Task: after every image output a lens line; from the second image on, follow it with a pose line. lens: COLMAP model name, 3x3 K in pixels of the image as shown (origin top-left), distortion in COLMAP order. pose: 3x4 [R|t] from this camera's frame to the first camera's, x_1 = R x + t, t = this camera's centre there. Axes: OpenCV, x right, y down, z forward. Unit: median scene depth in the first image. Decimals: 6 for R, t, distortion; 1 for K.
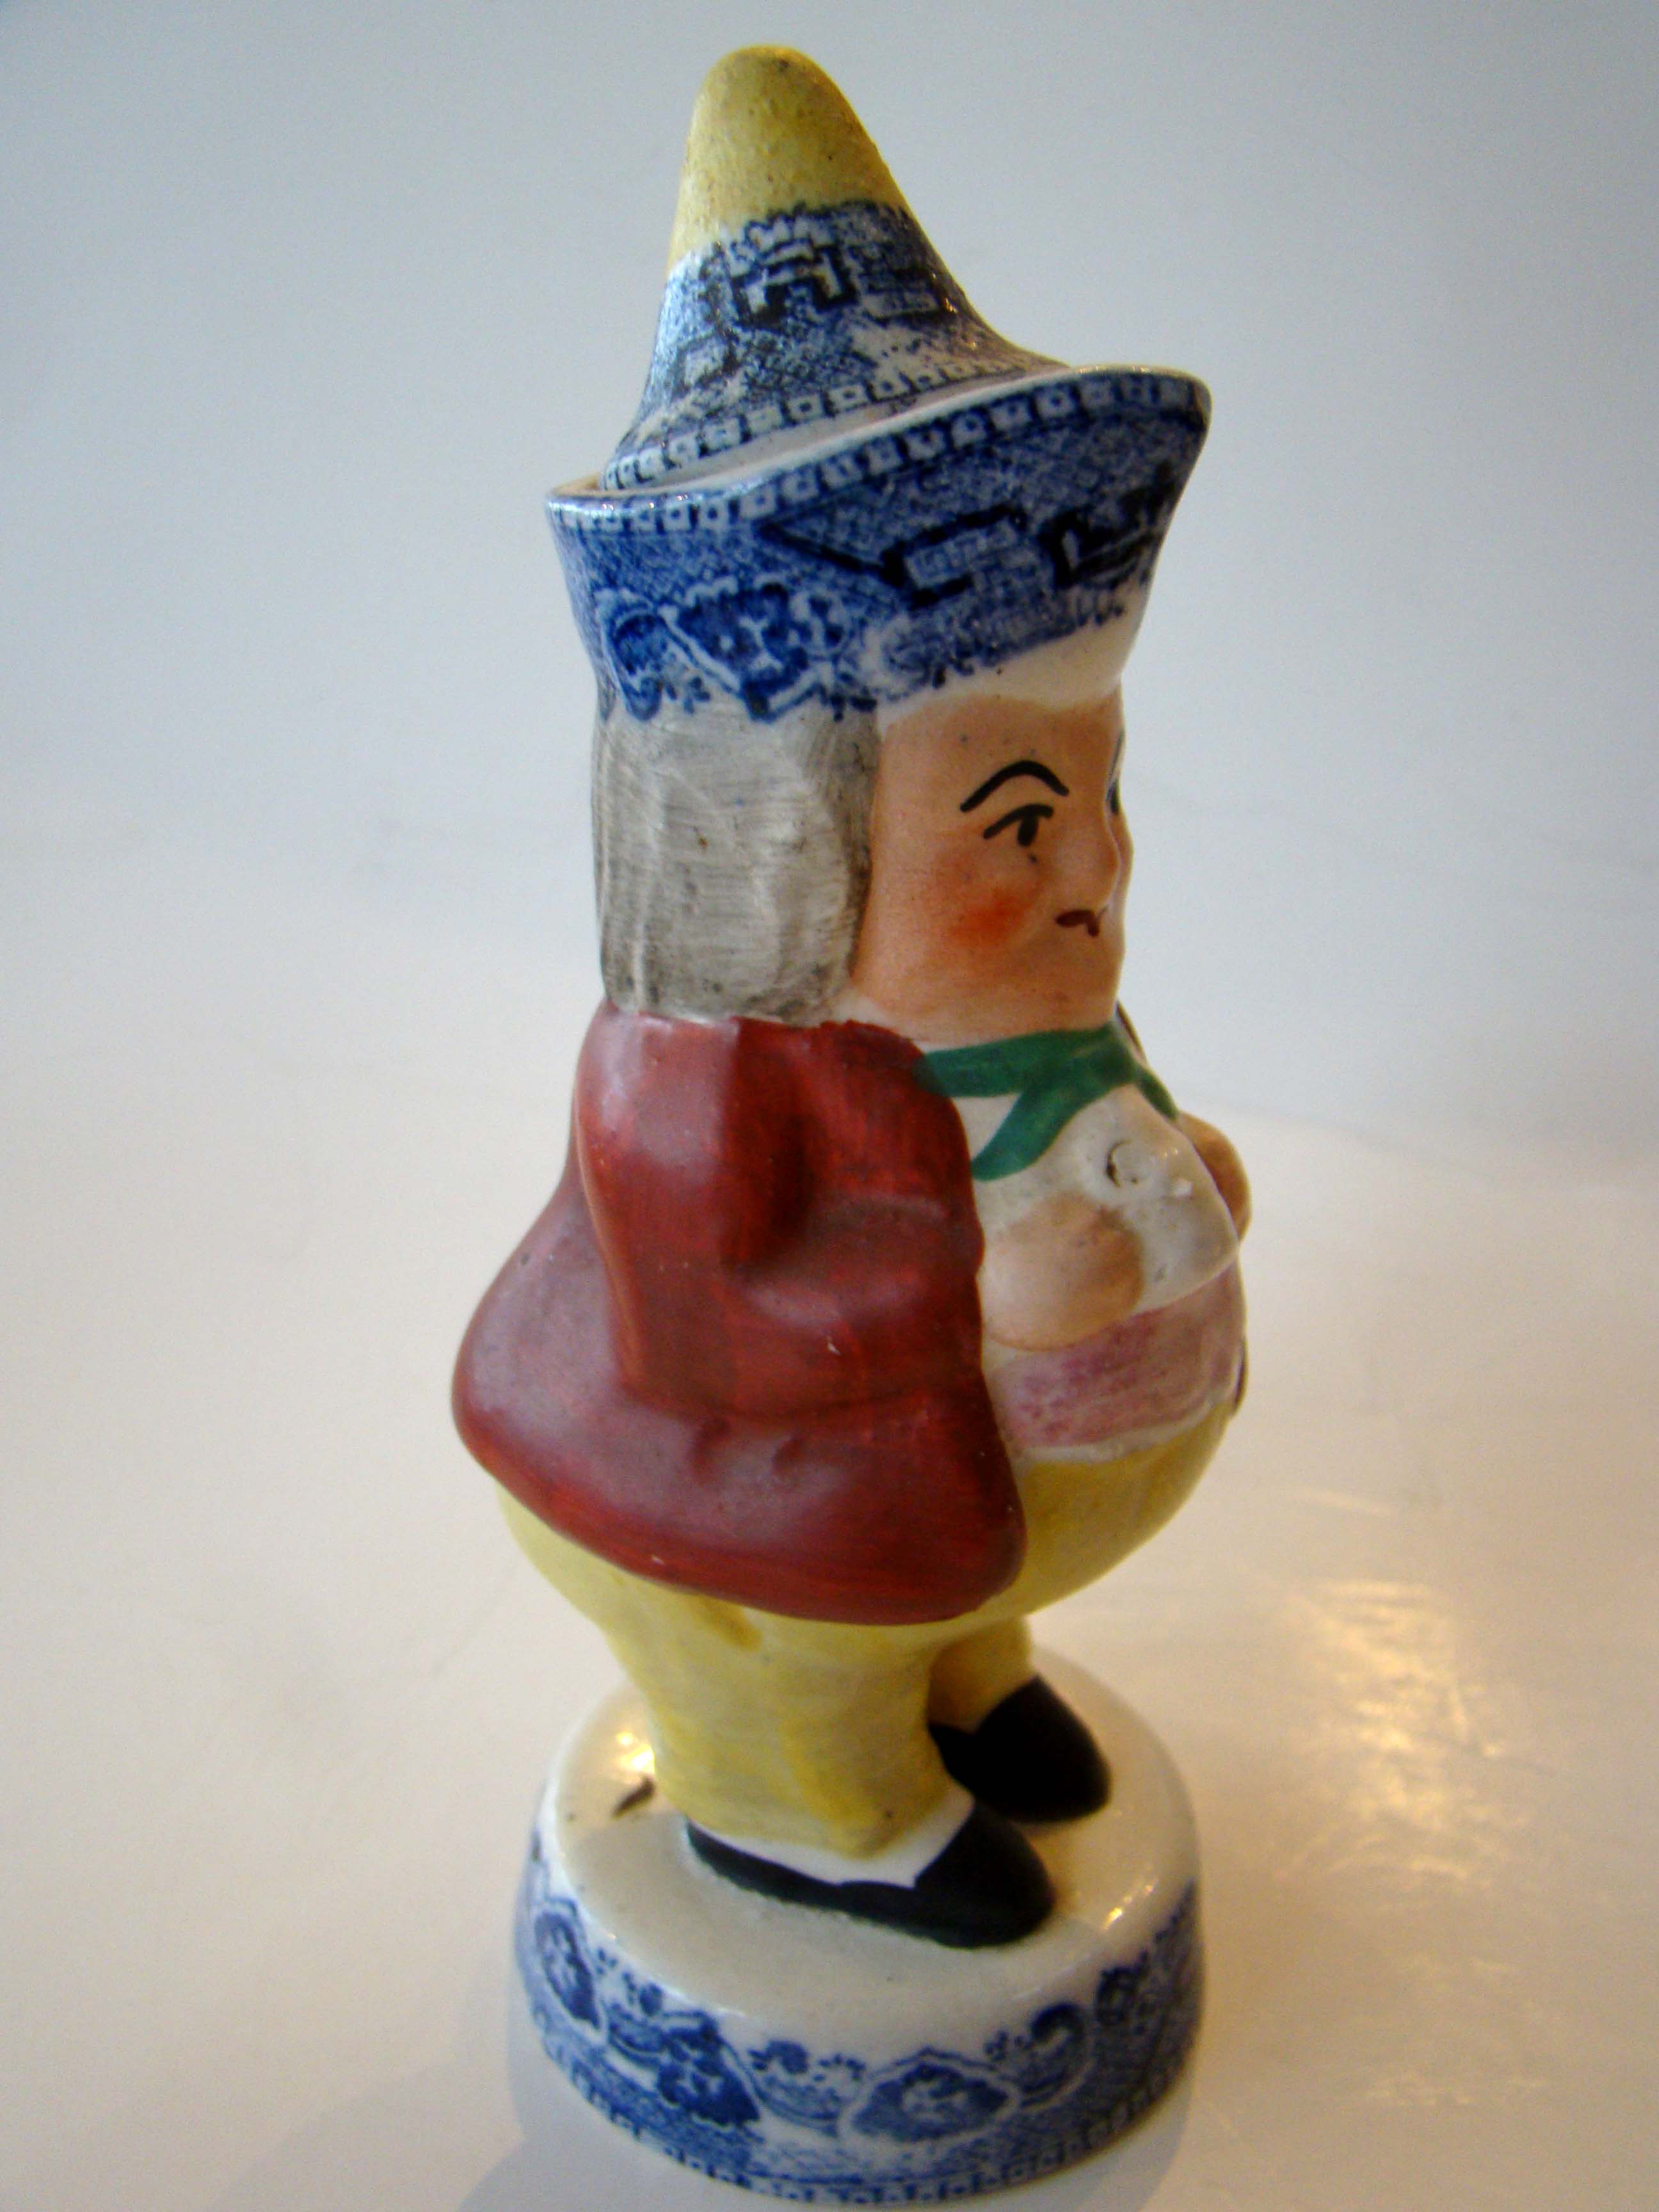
lens RADIAL K [[2047.0, 0, 829.5], [0, 2047.0, 1106.0], [0, 0, 1]] dist [-0.216835, 0.093859]
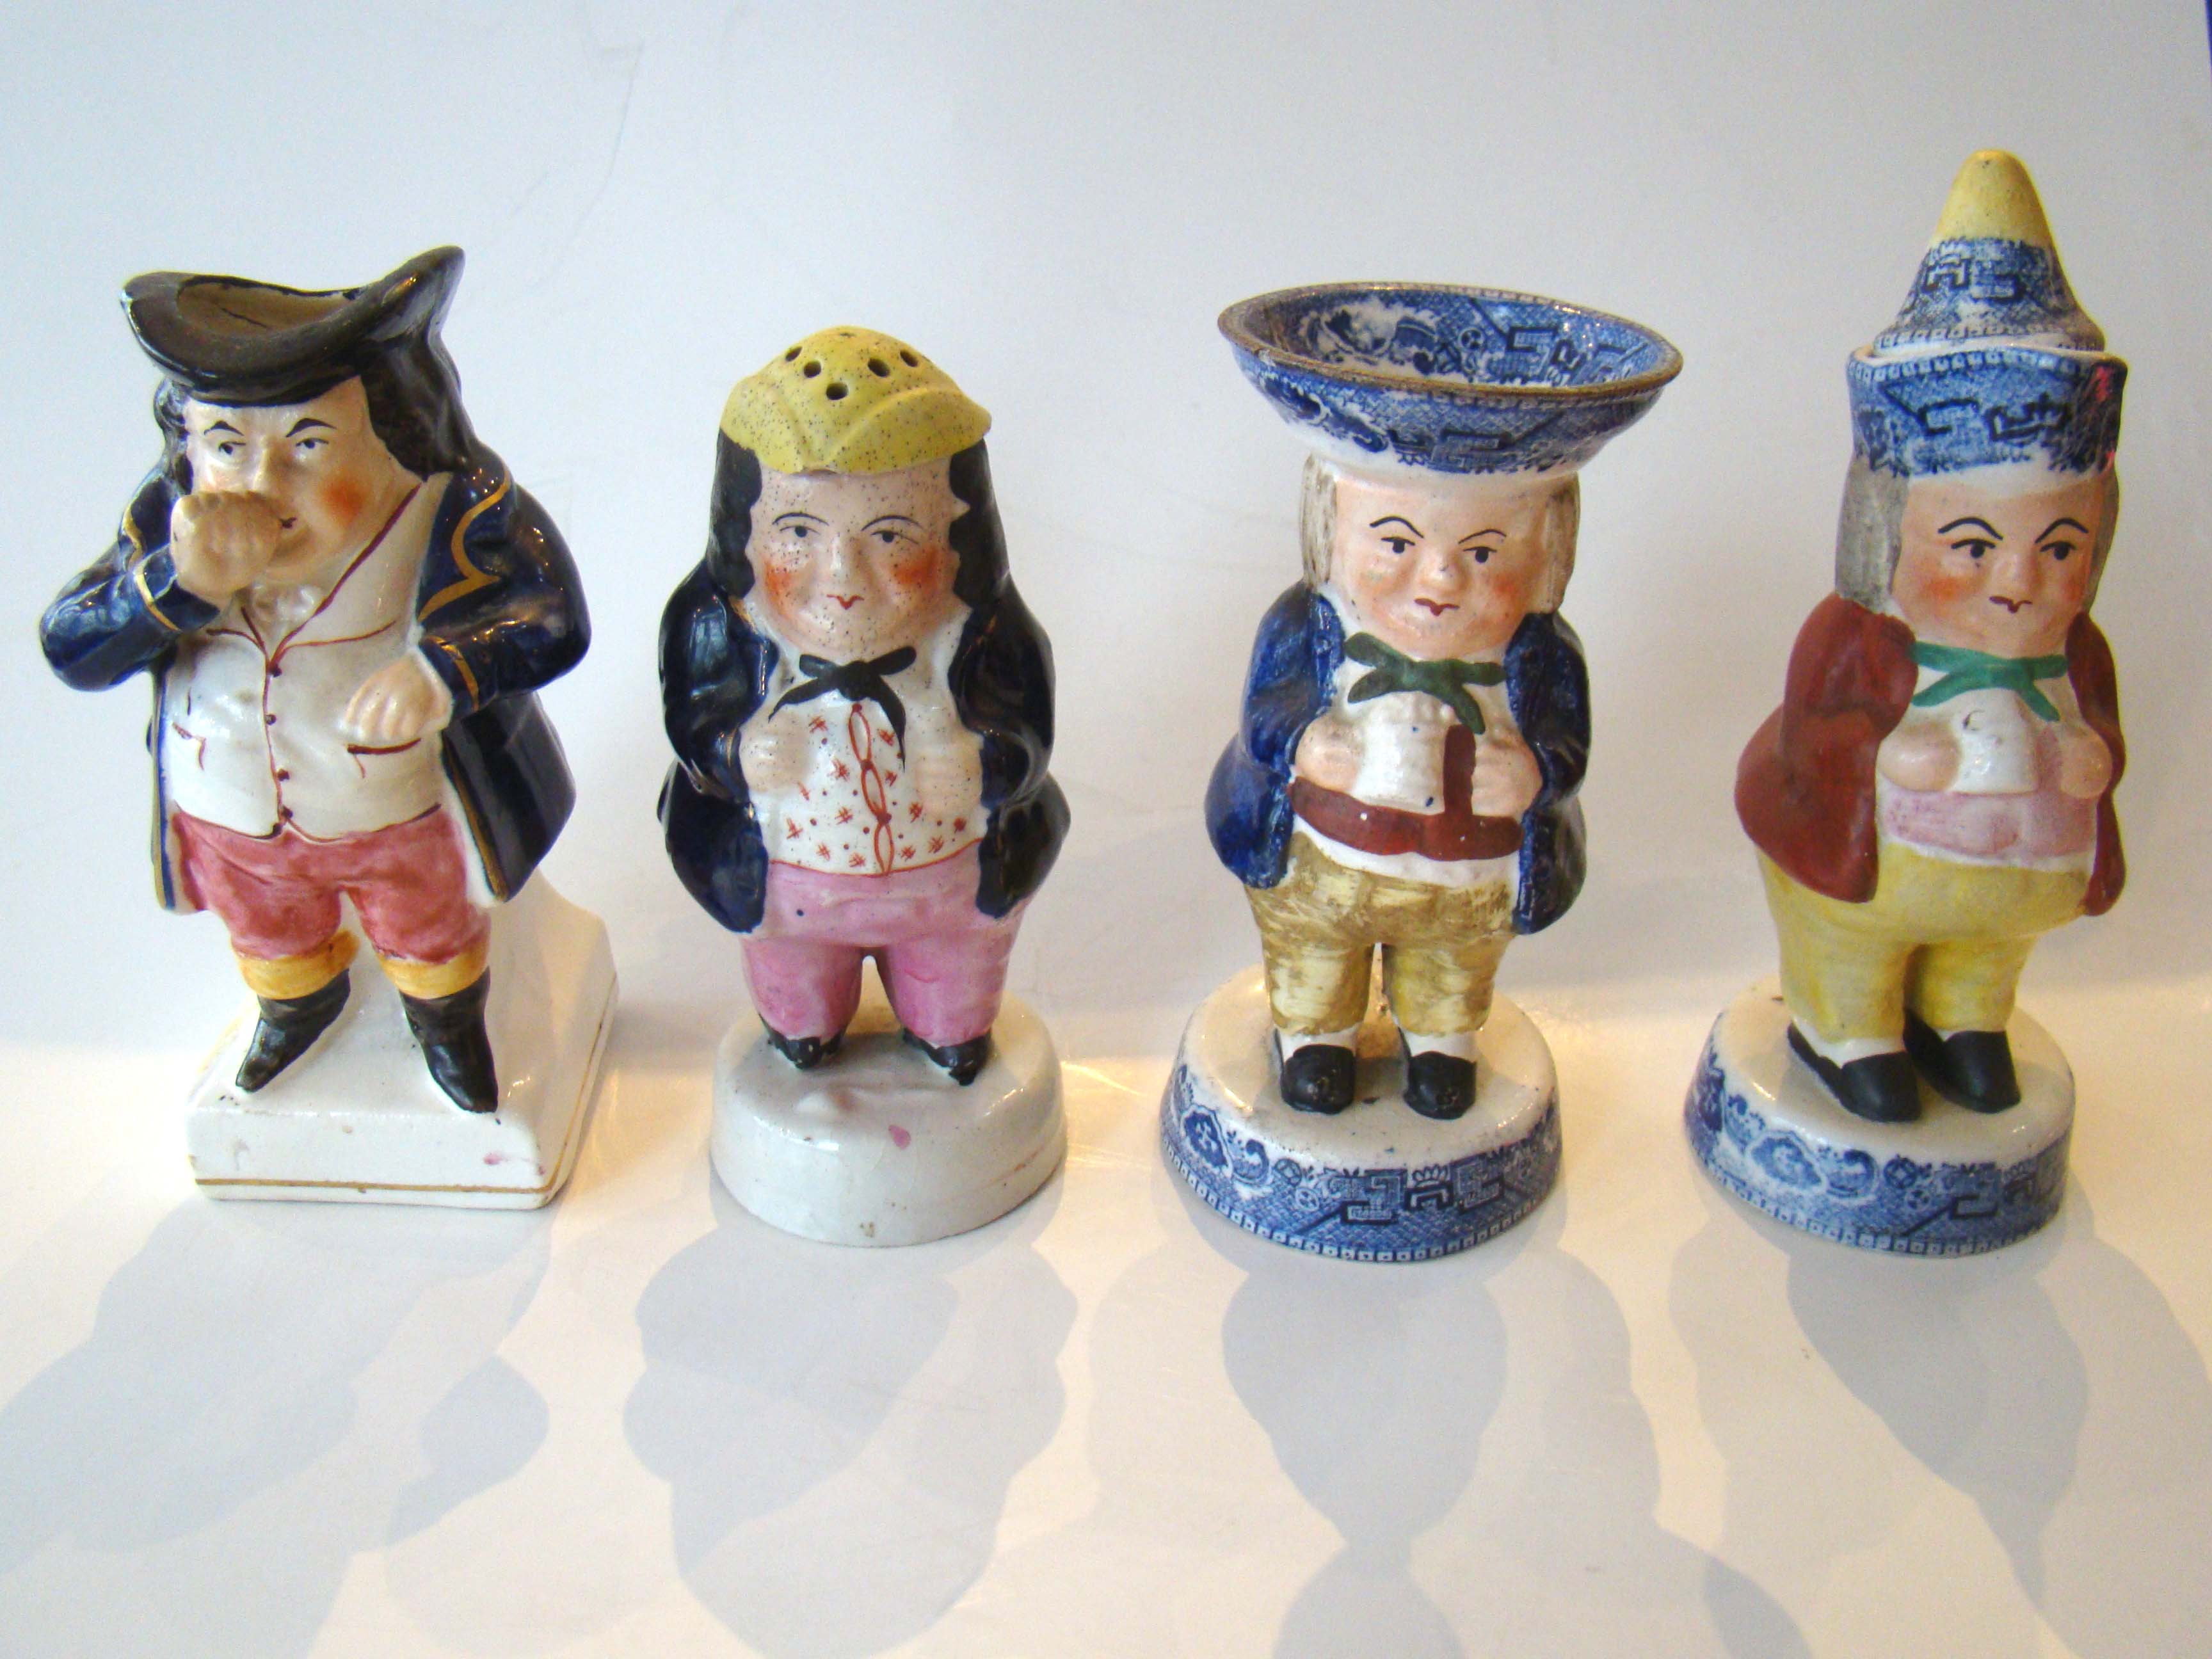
lens RADIAL K [[2047.0, 0, 1106.0], [0, 2047.0, 829.5], [0, 0, 1]] dist [-0.216835, 0.093859]
pose [[0.534672, 0.351904, -0.768303, 1.334221], [-0.277344, 0.931884, 0.233821, -0.096079], [0.798252, 0.088066, 0.595851, -0.936137]]
